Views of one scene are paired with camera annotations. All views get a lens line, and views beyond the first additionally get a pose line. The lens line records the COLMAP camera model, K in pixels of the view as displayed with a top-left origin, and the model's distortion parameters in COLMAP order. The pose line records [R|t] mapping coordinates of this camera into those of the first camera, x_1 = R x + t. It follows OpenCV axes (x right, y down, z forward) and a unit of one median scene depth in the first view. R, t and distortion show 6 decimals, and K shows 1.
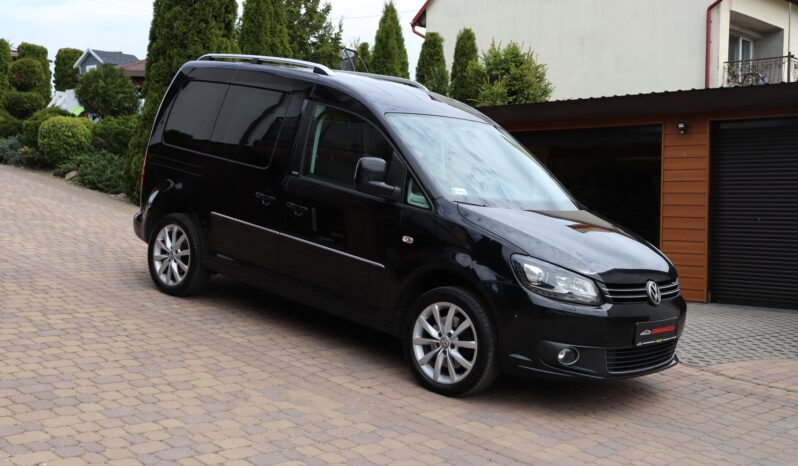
lens RADIAL K [[1040.6, 0, 399.0], [0, 1040.6, 233.0], [0, 0, 1]] dist [-0.005853, 0.030091]
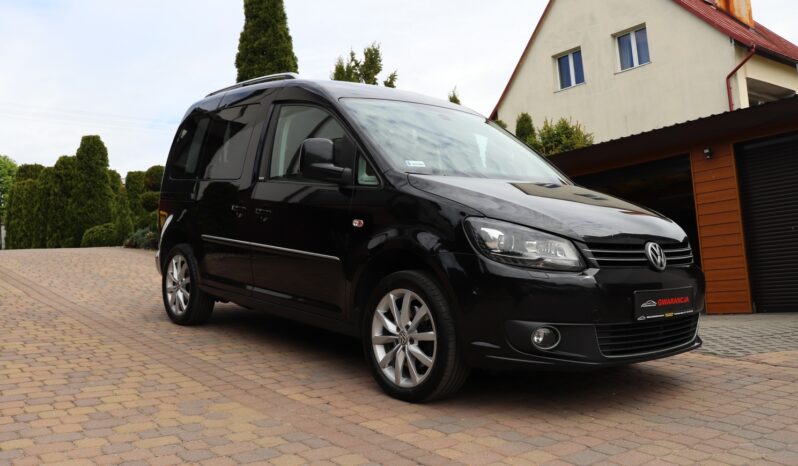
lens RADIAL K [[761.8, 0, 399.0], [0, 761.8, 233.0], [0, 0, 1]] dist [-0.133856, 0.151949]
pose [[0.983024, -0.097031, -0.155721, 0.141406], [0.079747, 0.990315, -0.113649, 0.090272], [0.165240, 0.099302, 0.981241, 0.392480]]
